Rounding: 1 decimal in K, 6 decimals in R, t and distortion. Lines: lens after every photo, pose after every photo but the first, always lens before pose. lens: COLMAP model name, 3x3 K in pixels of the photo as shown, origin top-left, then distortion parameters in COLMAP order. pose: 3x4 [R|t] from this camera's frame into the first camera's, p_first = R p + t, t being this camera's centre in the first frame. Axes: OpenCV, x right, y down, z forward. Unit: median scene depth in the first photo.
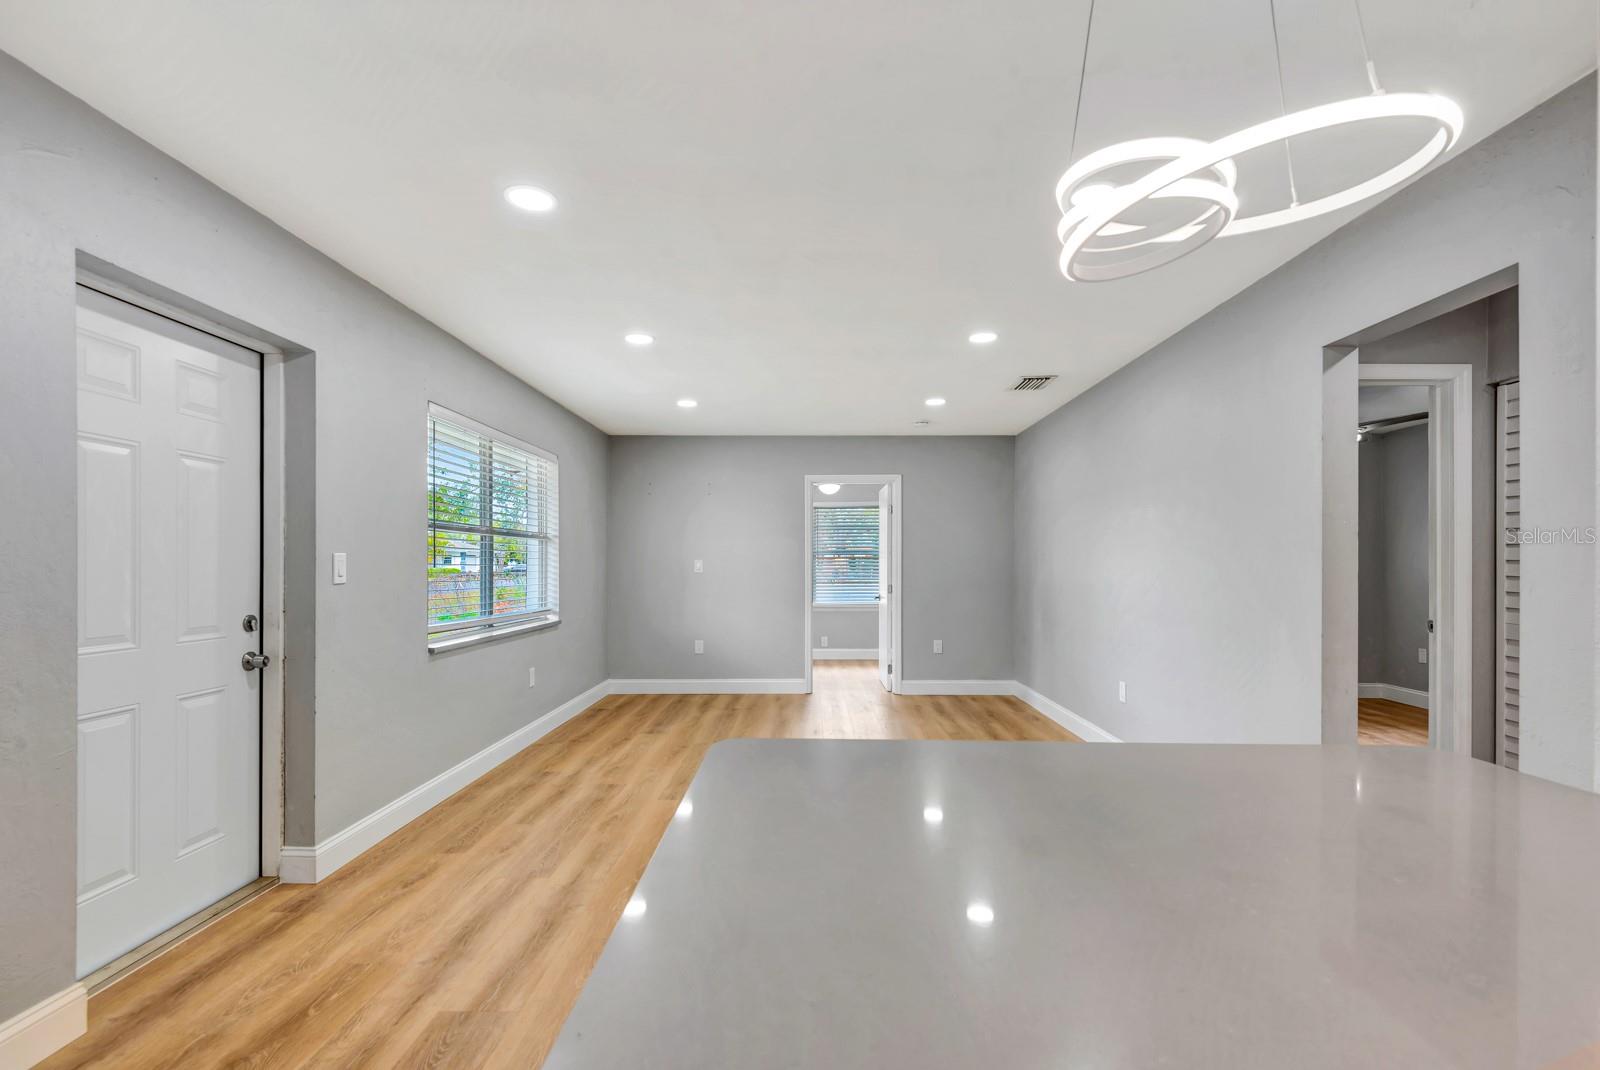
lens RADIAL K [[744.0, 0, 807.4], [0, 744.0, 557.0], [0, 0, 1]] dist [0.000488, -0.000561]
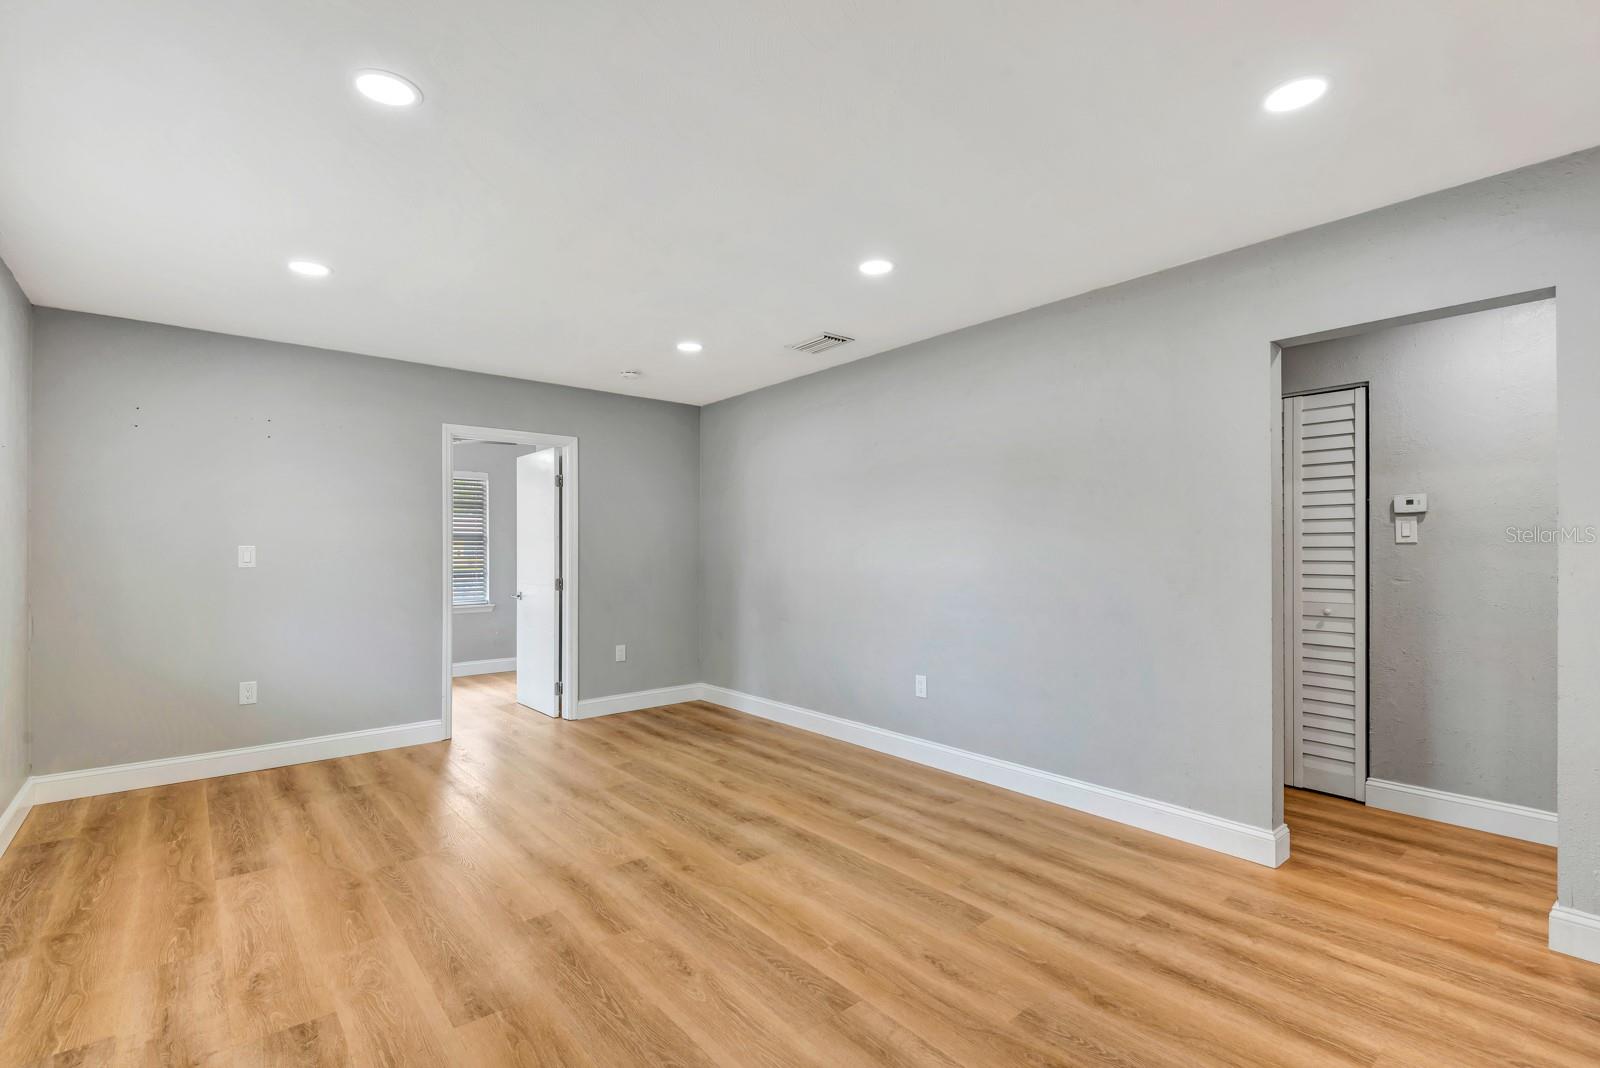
lens RADIAL K [[727.7, 0, 809.8], [0, 727.7, 545.1], [0, 0, 1]] dist [0.038040, -0.021180]
pose [[0.756353, 0.004503, 0.654148, -0.198267], [-0.004445, 0.999989, -0.001744, 0.002682], [-0.654149, -0.001589, 0.756364, 0.270074]]
